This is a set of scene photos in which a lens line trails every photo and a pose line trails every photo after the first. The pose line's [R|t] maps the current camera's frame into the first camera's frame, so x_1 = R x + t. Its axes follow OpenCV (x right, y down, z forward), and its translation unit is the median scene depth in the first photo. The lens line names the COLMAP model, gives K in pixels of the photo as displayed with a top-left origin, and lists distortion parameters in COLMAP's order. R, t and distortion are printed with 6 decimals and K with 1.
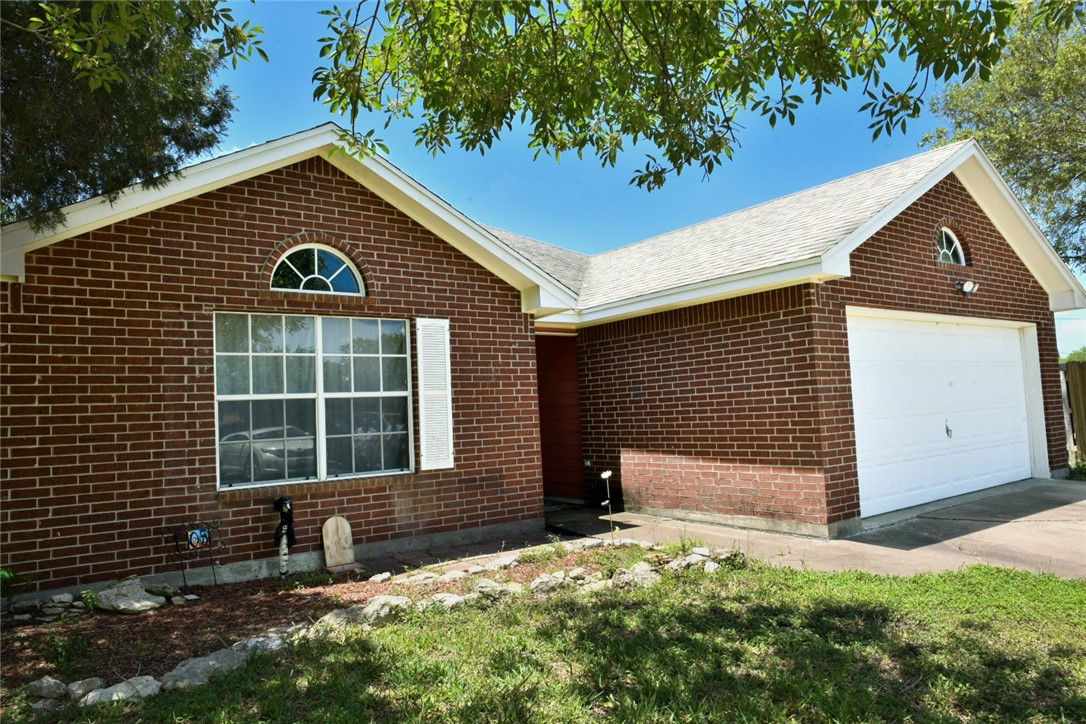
lens RADIAL K [[736.1, 0, 546.2], [0, 736.1, 372.6], [0, 0, 1]] dist [-0.002371, -0.000479]
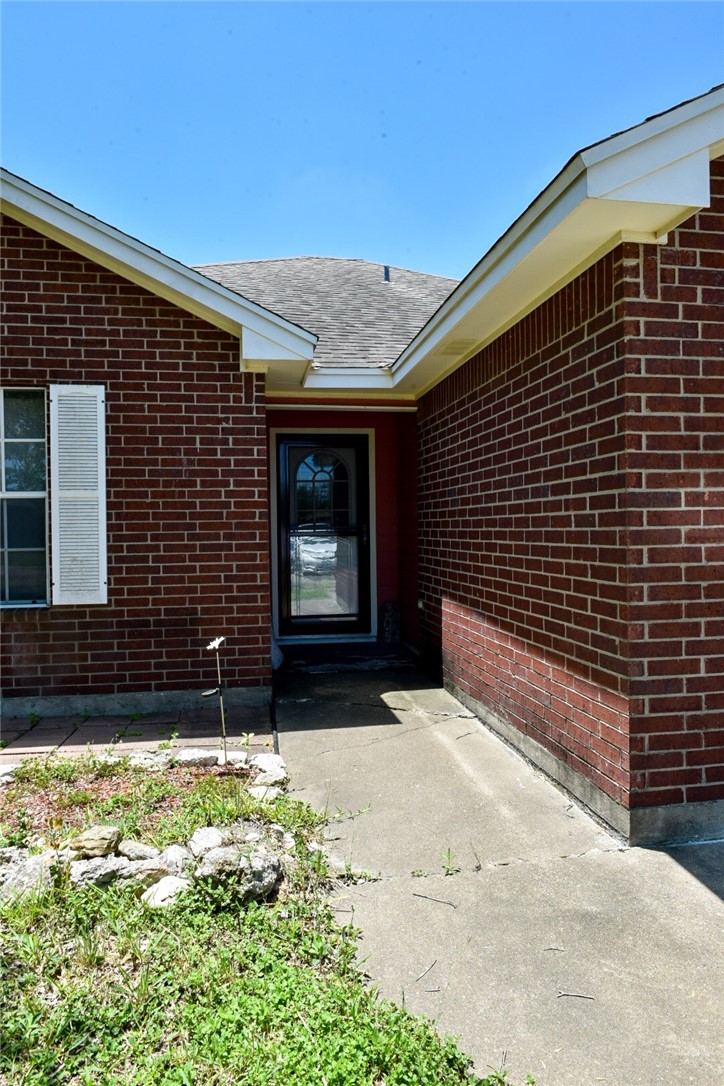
lens RADIAL K [[736.1, 0, 362.0], [0, 736.1, 543.0], [0, 0, 1]] dist [-0.002371, -0.000479]
pose [[0.885977, 0.043975, -0.461640, 0.395309], [-0.001038, 0.995679, 0.092855, 0.008641], [0.463728, -0.081789, 0.882194, 0.504669]]
